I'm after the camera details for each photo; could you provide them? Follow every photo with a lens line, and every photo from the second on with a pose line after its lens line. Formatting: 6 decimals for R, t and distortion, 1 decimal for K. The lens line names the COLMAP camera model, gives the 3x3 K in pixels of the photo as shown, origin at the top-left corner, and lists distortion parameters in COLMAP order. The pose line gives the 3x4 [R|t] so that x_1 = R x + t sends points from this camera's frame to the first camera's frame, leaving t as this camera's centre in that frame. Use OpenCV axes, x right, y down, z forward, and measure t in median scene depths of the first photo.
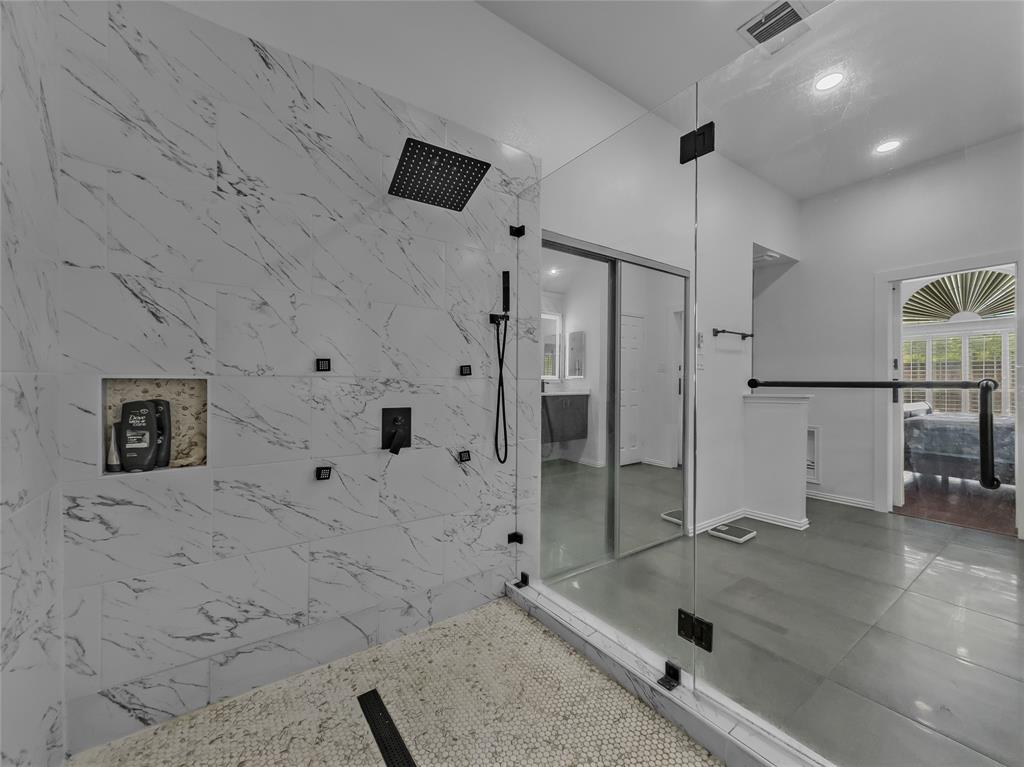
lens RADIAL K [[412.7, 0, 513.8], [0, 412.7, 381.1], [0, 0, 1]] dist [0.001319, 0.000497]
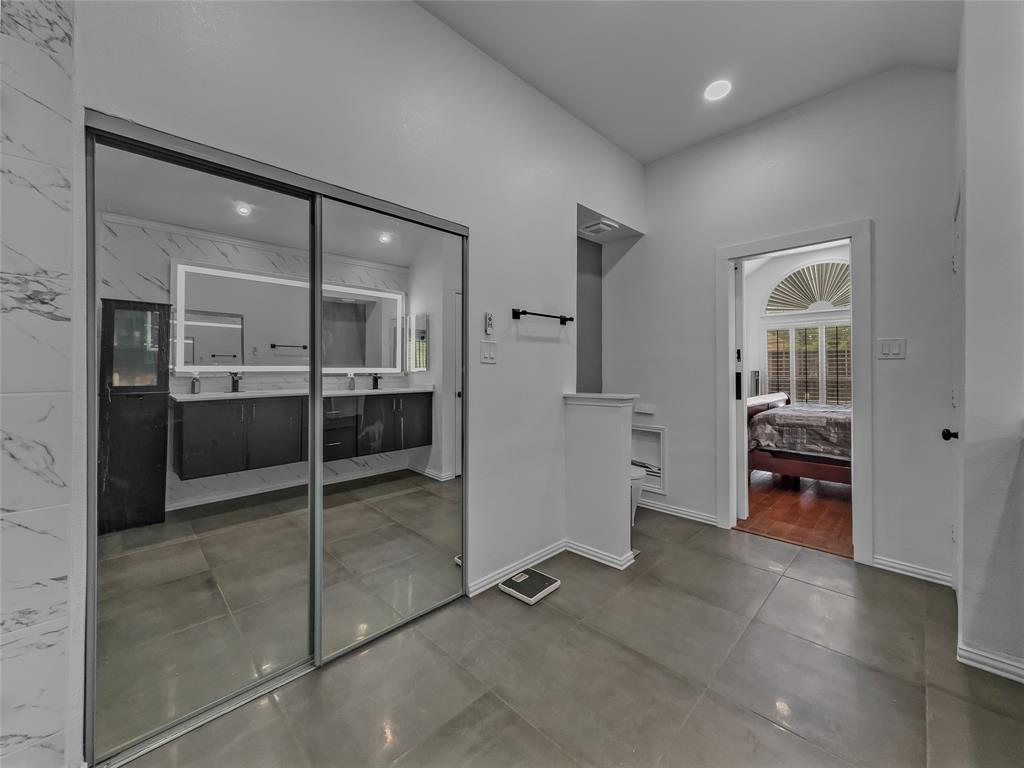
lens RADIAL K [[412.7, 0, 521.0], [0, 412.7, 368.7], [0, 0, 1]] dist [0.001319, 0.000497]
pose [[0.984041, -0.008712, 0.177727, 0.321782], [0.008829, 0.999961, 0.000137, -0.016306], [-0.177721, 0.001434, 0.984080, 0.230427]]
